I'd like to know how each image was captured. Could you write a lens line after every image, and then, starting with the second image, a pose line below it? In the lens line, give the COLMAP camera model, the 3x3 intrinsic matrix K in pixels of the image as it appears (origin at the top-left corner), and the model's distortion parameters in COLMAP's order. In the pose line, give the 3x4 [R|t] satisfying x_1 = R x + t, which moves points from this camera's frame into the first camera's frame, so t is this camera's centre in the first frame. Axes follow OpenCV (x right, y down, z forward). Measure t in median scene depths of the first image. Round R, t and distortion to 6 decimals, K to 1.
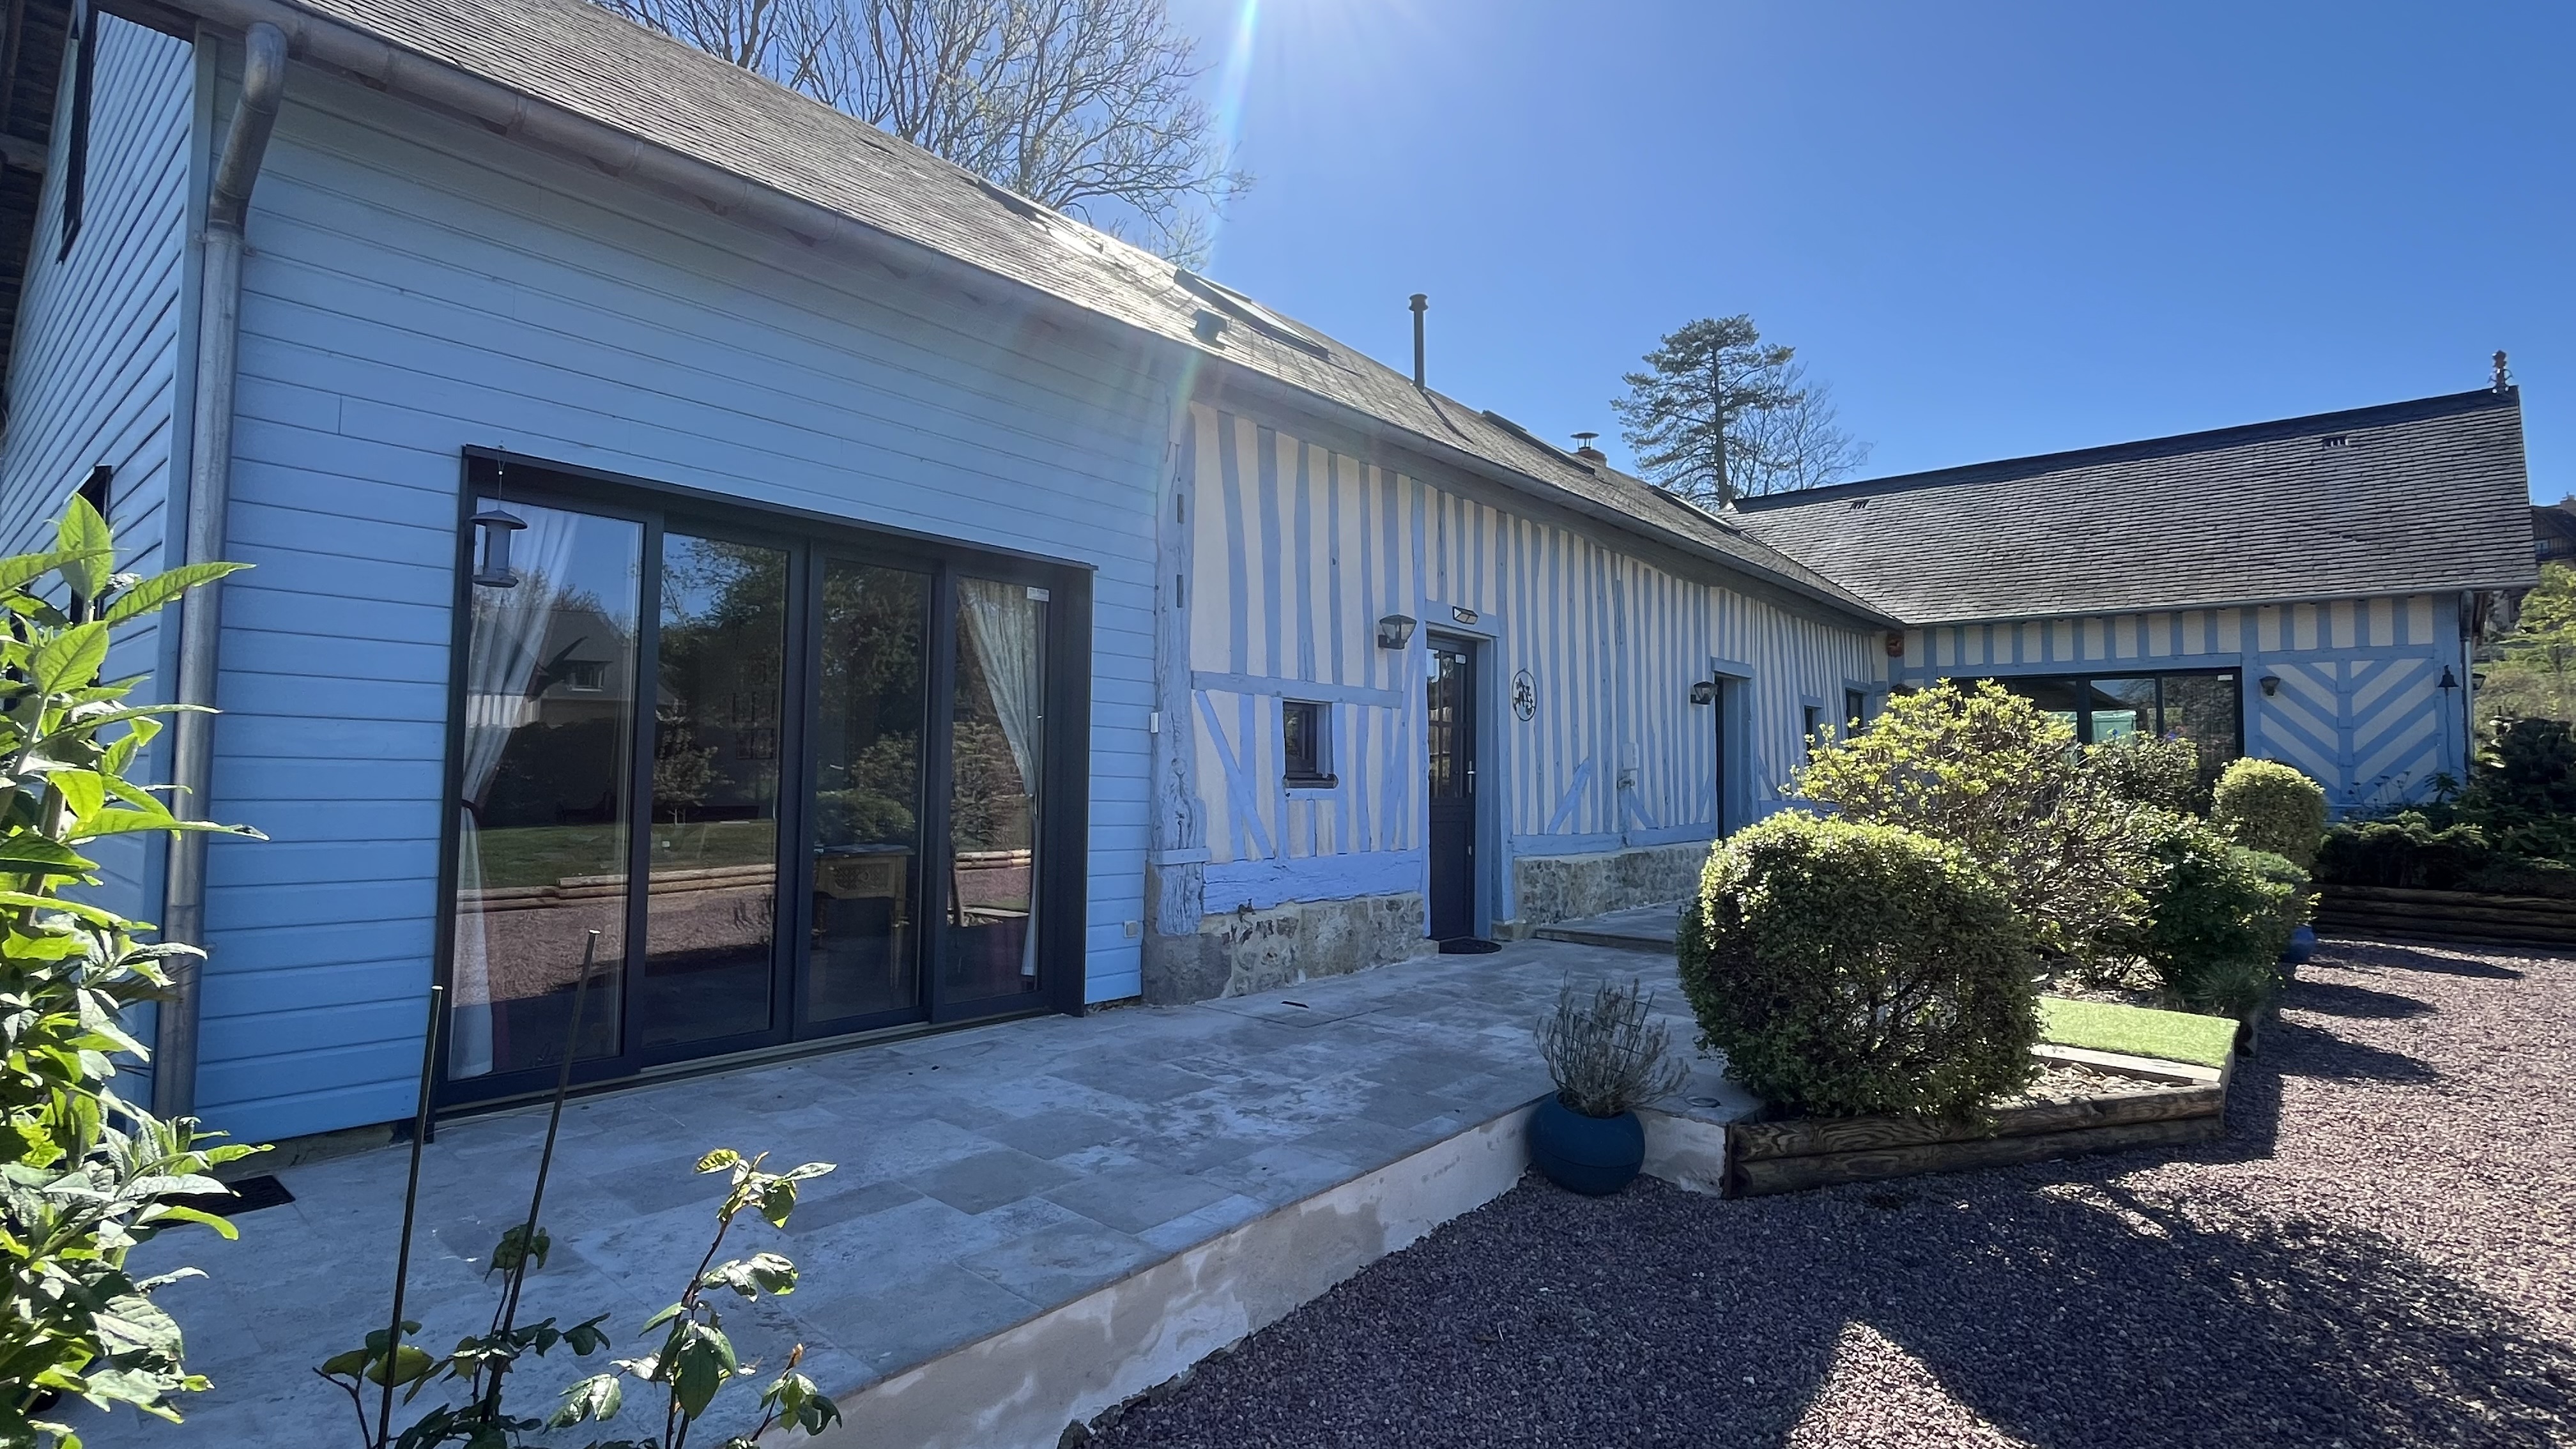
lens RADIAL K [[1204.0, 0, 1292.1], [0, 1204.0, 720.0], [0, 0, 1]] dist [0.002110, -0.001051]
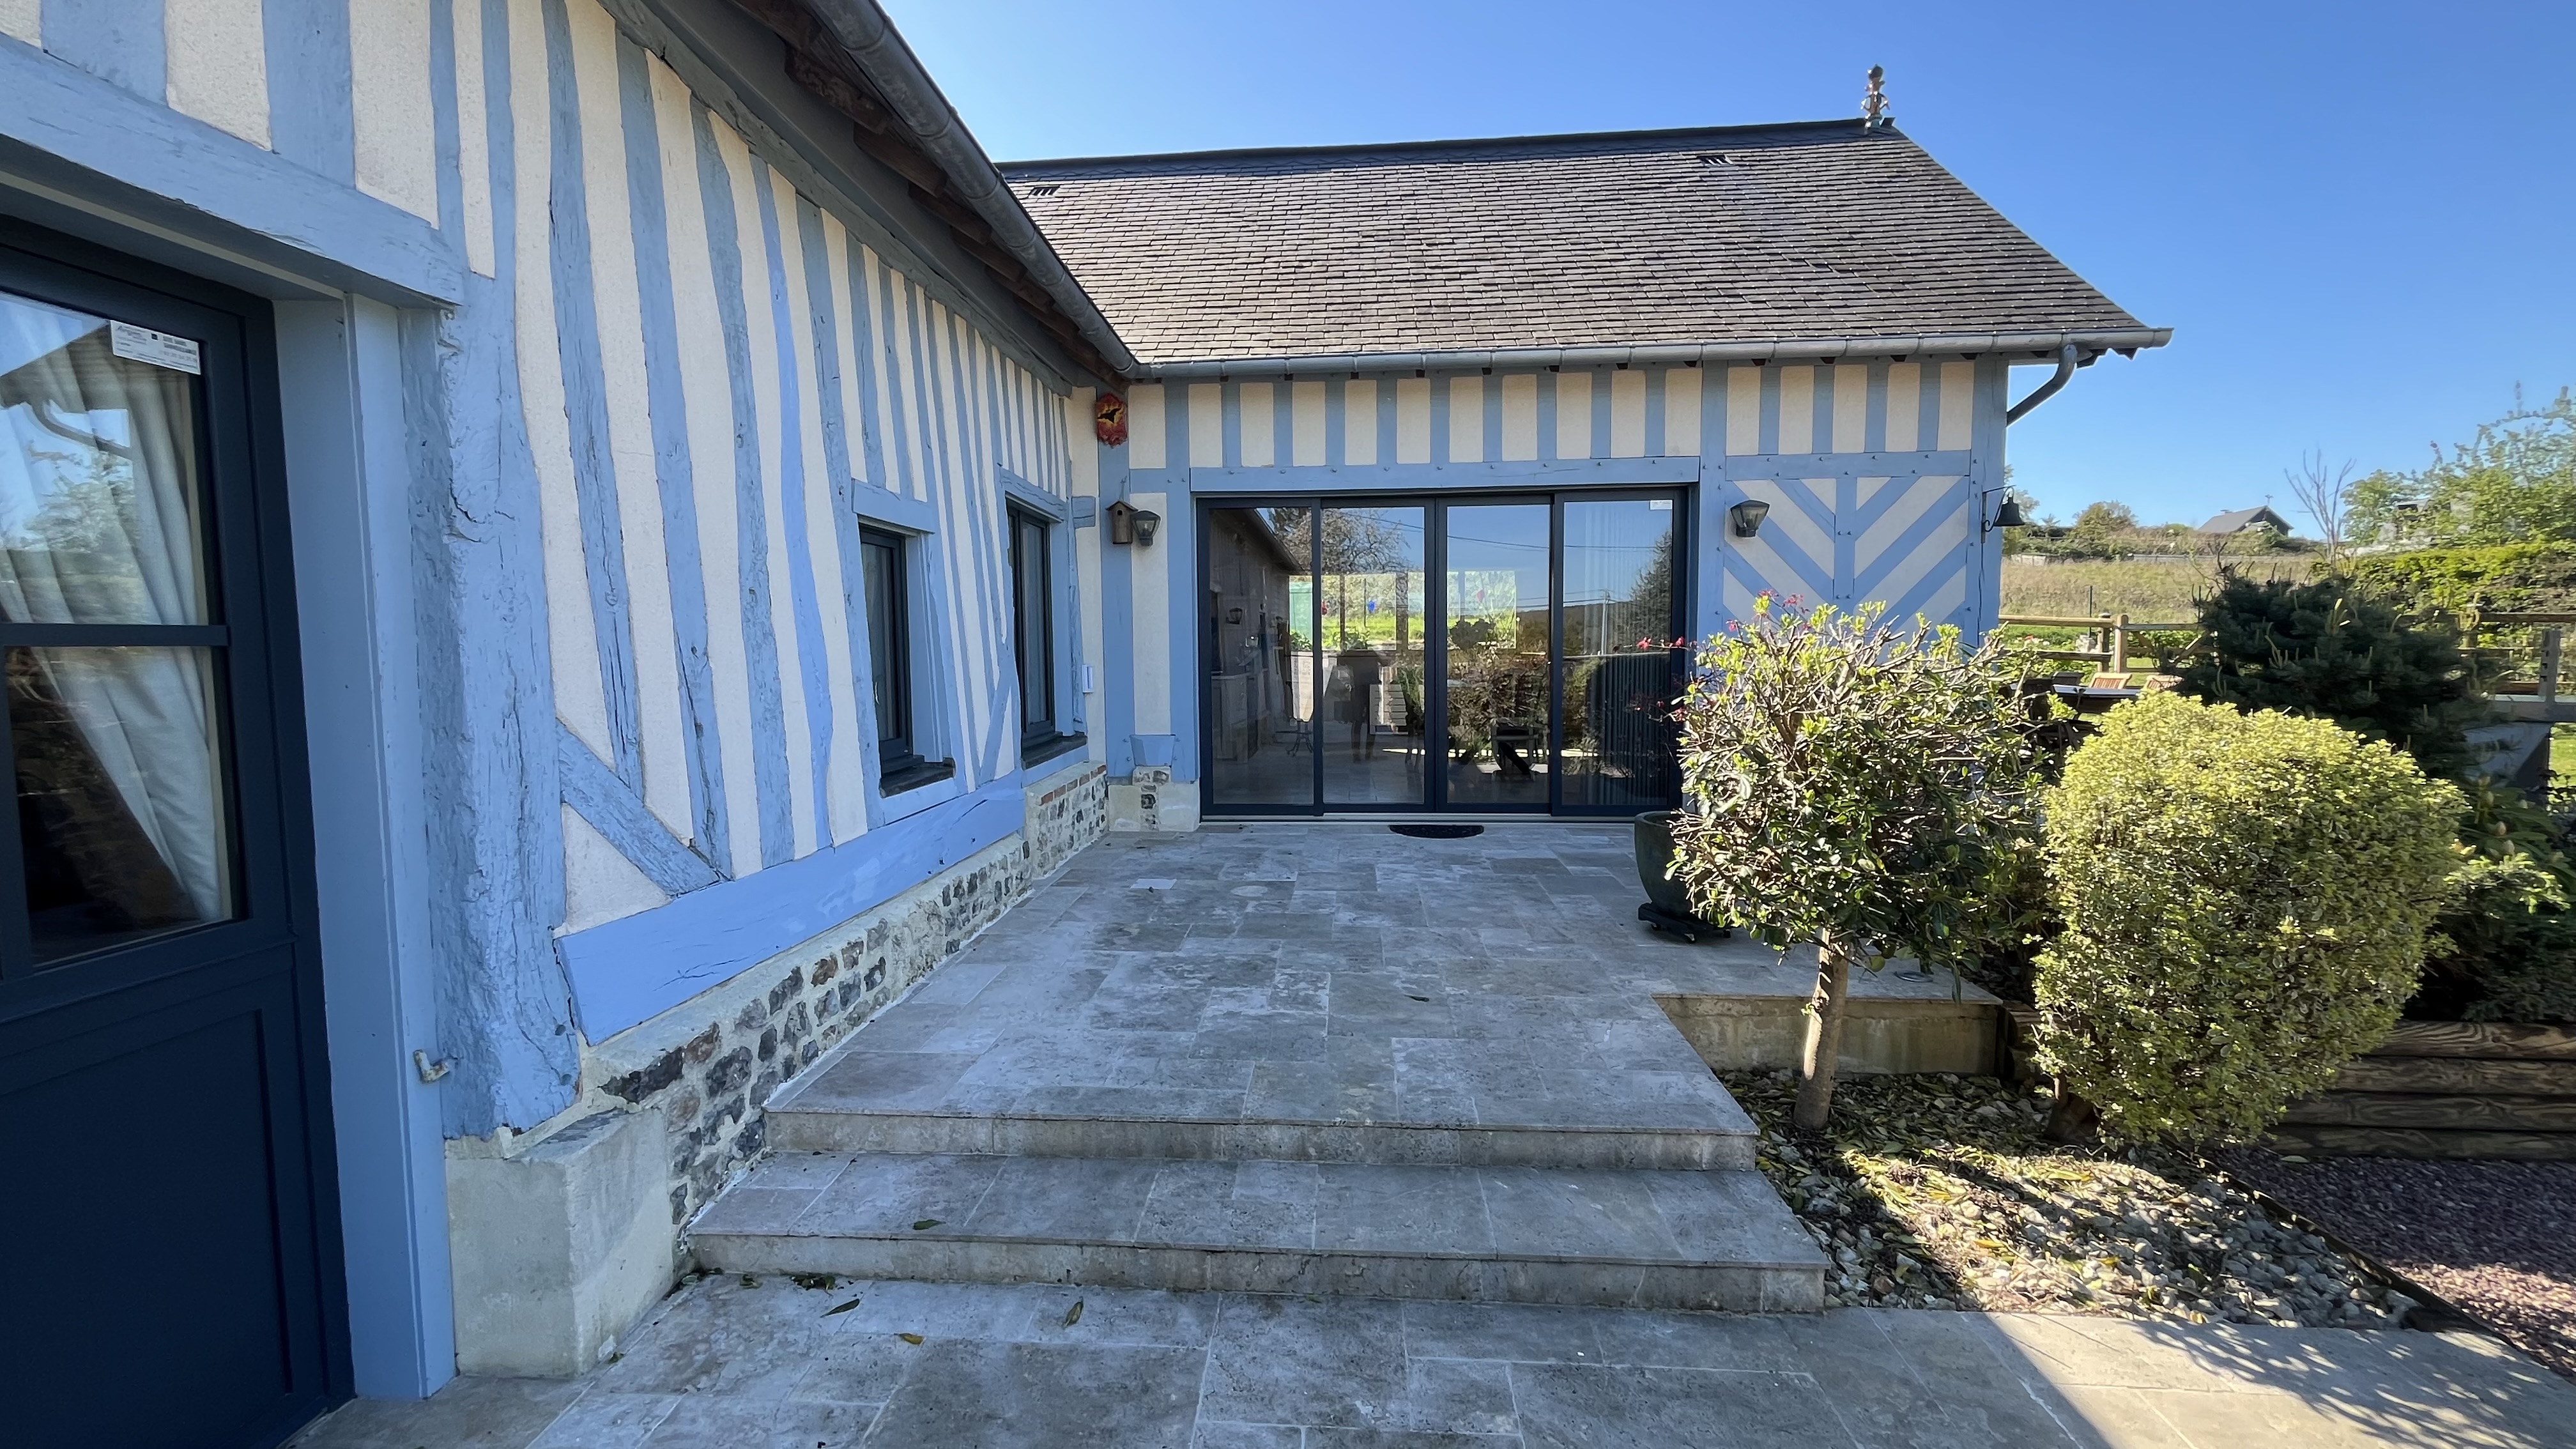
lens RADIAL K [[1038.0, 0, 1293.6], [0, 1038.0, 713.6], [0, 0, 1]] dist [-0.003391, -0.000127]
pose [[0.795083, -0.063054, 0.603214, 0.387780], [-0.007236, 0.993524, 0.113392, 0.007303], [-0.606457, -0.094521, 0.789478, 0.794166]]
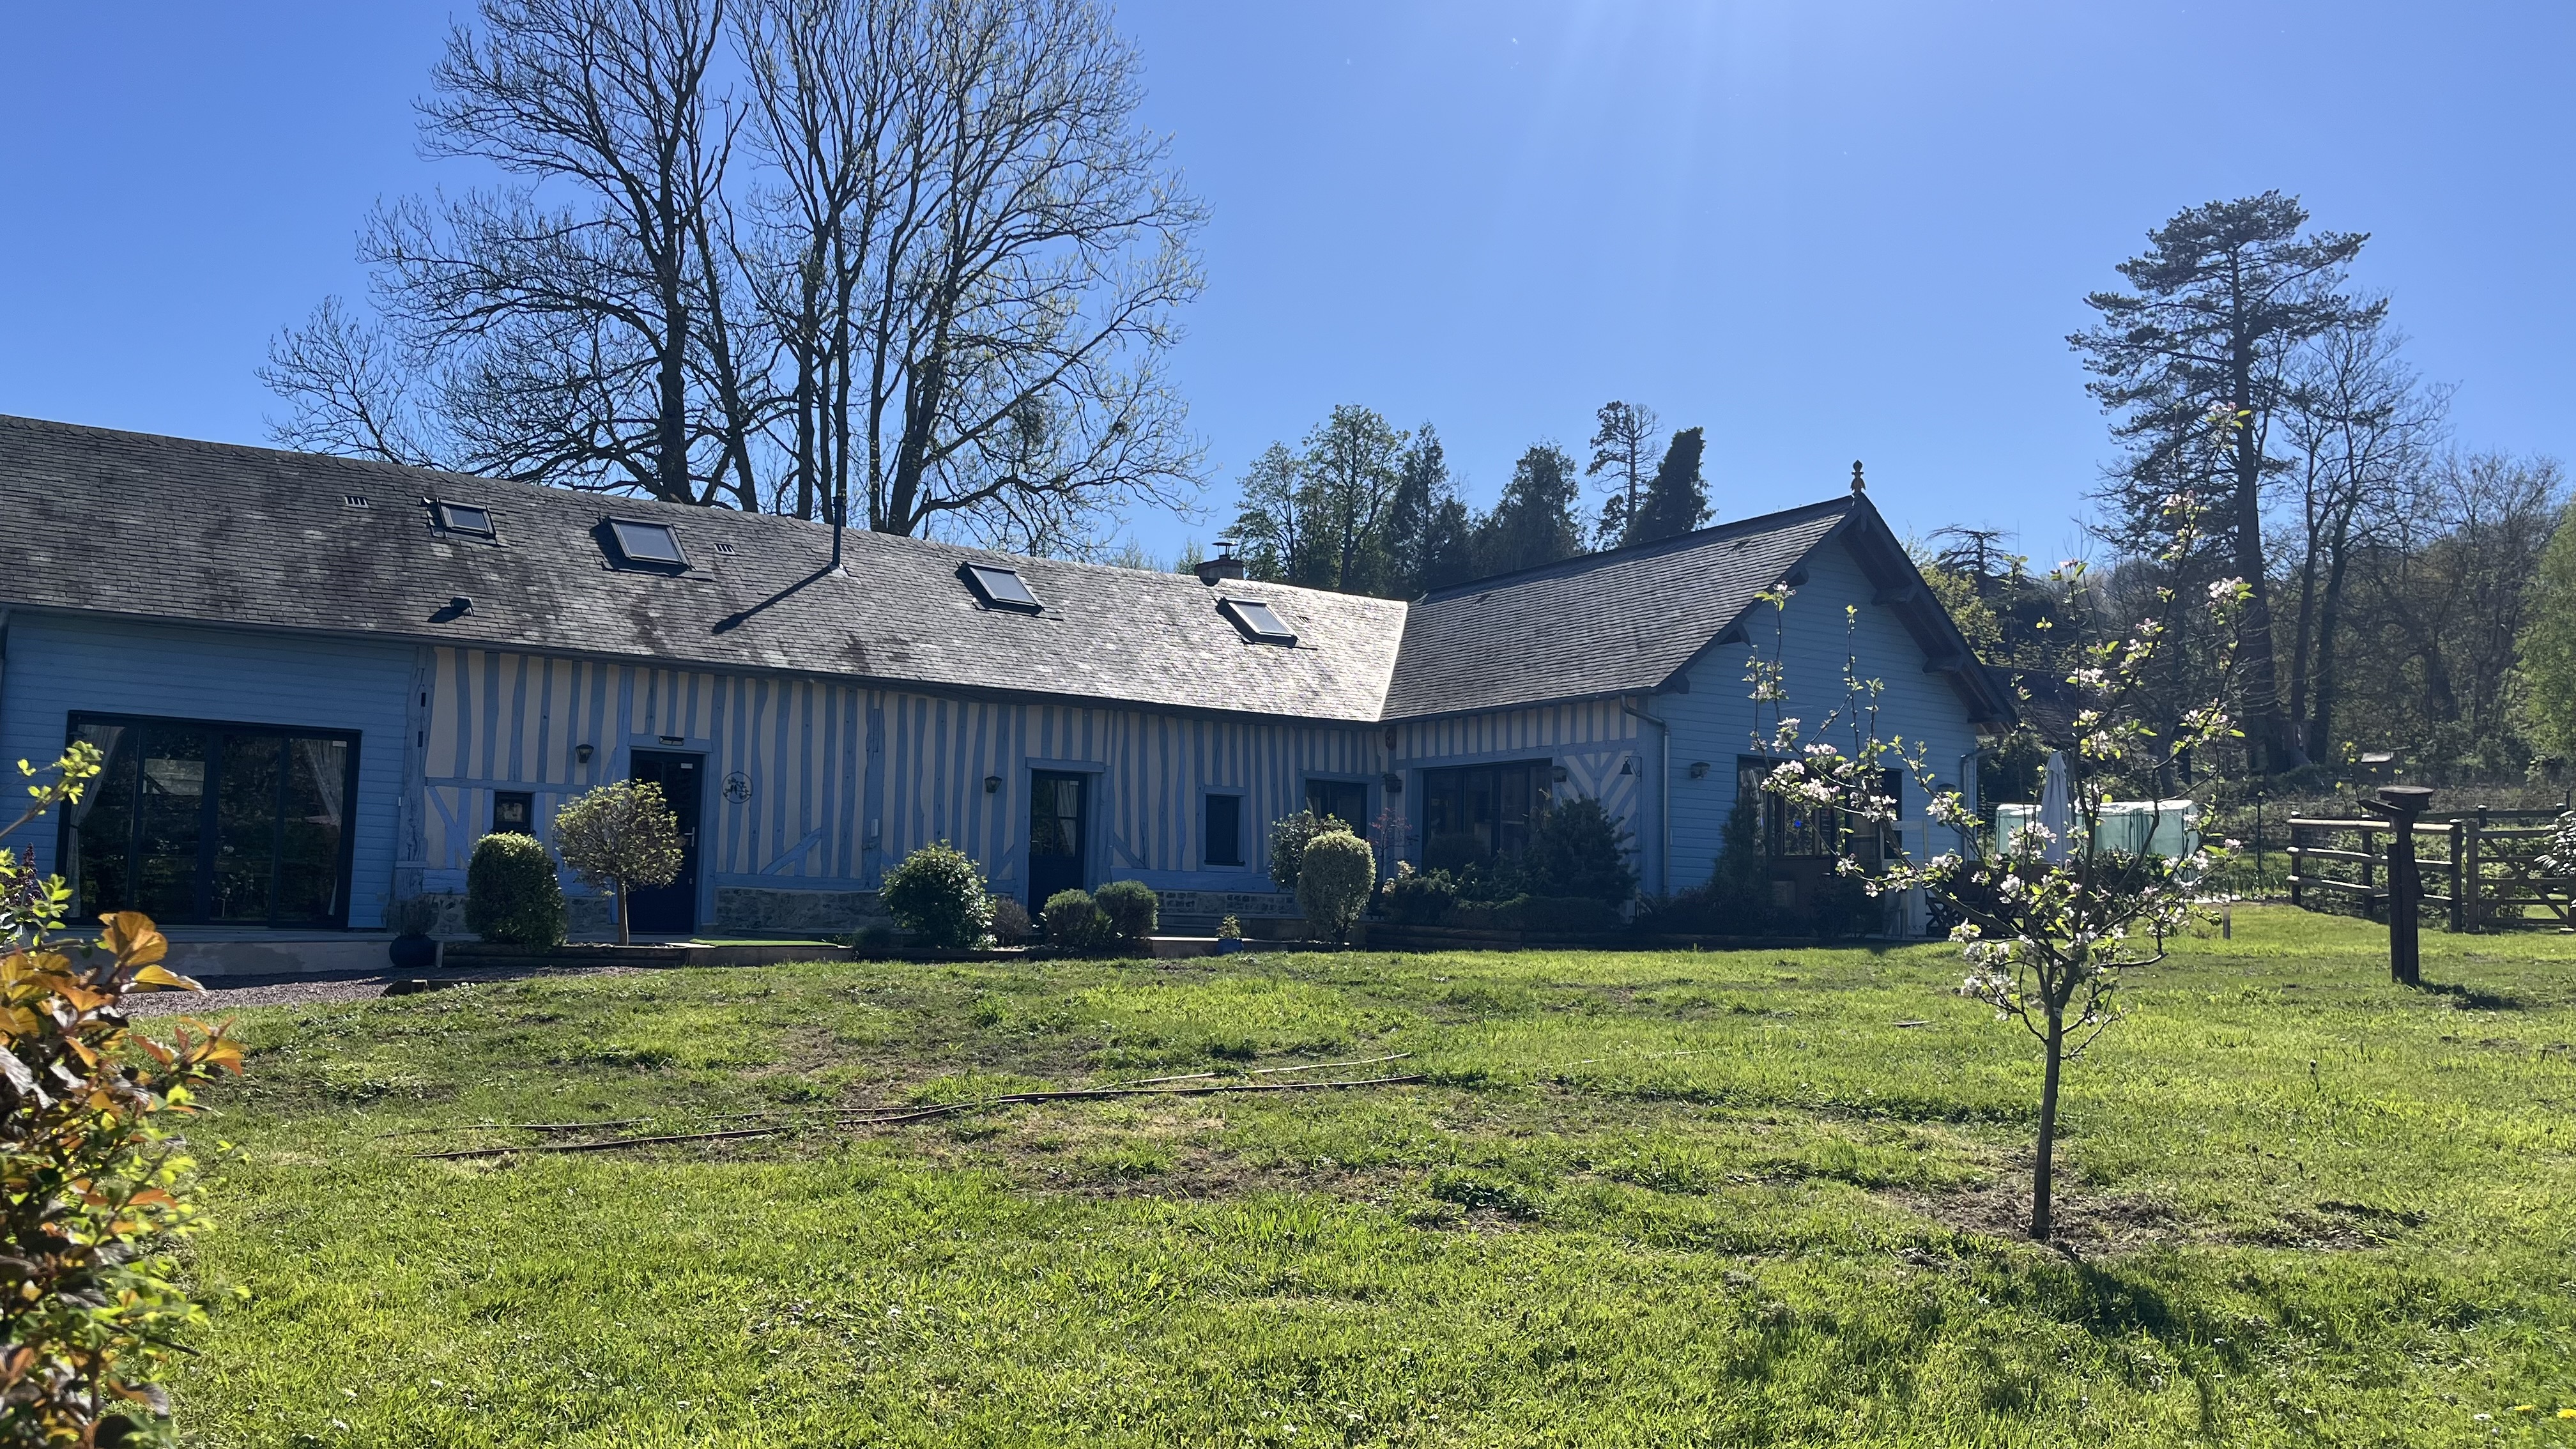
lens RADIAL K [[1943.9, 0, 1295.1], [0, 1943.9, 729.8], [0, 0, 1]] dist [0.067873, -0.000928]
pose [[0.962466, -0.016228, -0.270915, 1.141501], [0.001276, 0.998470, -0.055275, 0.034241], [0.271398, 0.052854, 0.961015, -0.933785]]
